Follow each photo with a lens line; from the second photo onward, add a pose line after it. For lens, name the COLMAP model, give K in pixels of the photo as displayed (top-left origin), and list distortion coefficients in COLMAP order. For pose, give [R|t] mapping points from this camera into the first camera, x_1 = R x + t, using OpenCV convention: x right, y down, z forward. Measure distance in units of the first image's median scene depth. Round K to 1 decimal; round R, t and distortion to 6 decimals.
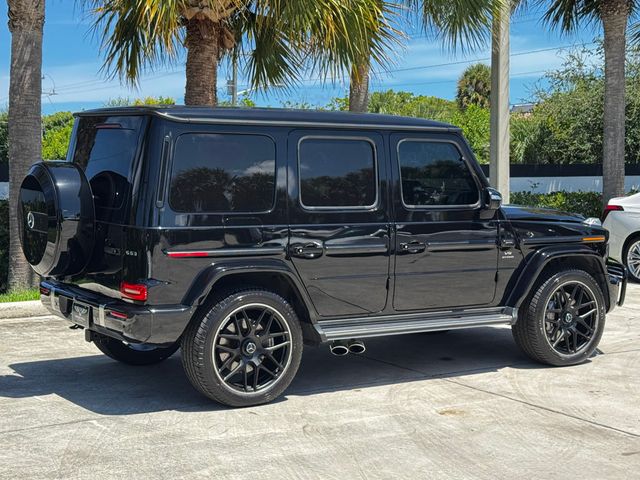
lens RADIAL K [[1141.7, 0, 335.3], [0, 1141.7, 241.1], [0, 0, 1]] dist [0.164485, -0.201297]
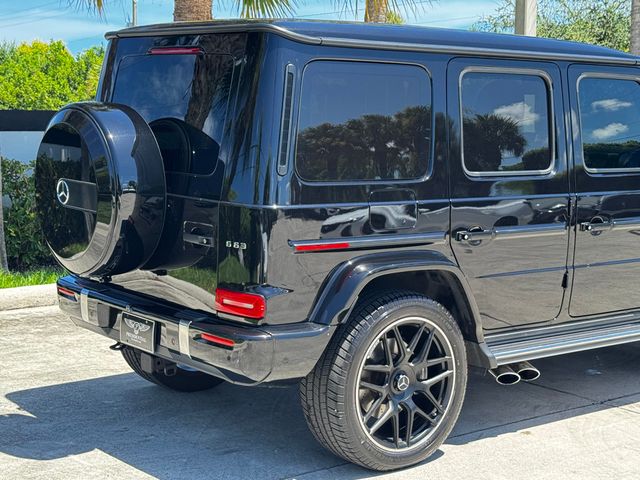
lens RADIAL K [[1141.7, 0, 335.3], [0, 1141.7, 241.1], [0, 0, 1]] dist [0.164485, -0.201297]
pose [[0.994831, -0.004876, 0.101431, -0.177863], [0.000503, 0.999071, 0.043095, -0.018592], [-0.101547, -0.042821, 0.993909, 0.331237]]
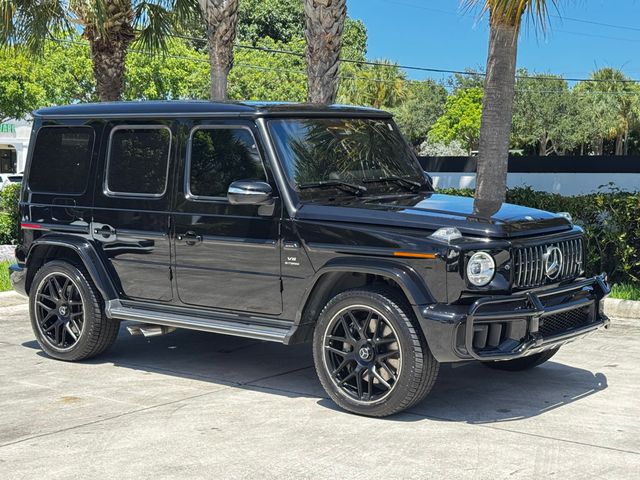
lens RADIAL K [[1144.4, 0, 320.0], [0, 1144.4, 240.0], [0, 0, 1]] dist [0.141455, -0.011293]
pose [[0.292396, 0.065432, -0.954056, 1.093906], [-0.068646, 0.996519, 0.047306, -0.050719], [0.953830, 0.051660, 0.295869, 0.882519]]
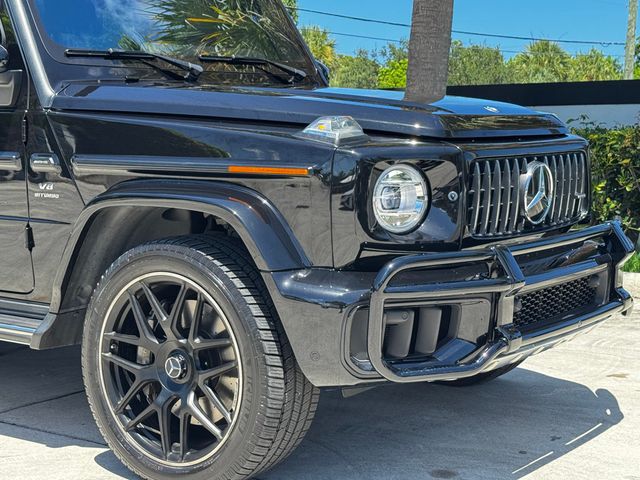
lens RADIAL K [[1144.4, 0, 320.0], [0, 1144.4, 240.0], [0, 0, 1]] dist [0.141455, -0.011293]
pose [[0.345798, 0.081038, -0.934803, 0.691246], [-0.072654, 0.995585, 0.059432, -0.003483], [0.935492, 0.047365, 0.350159, 1.080547]]
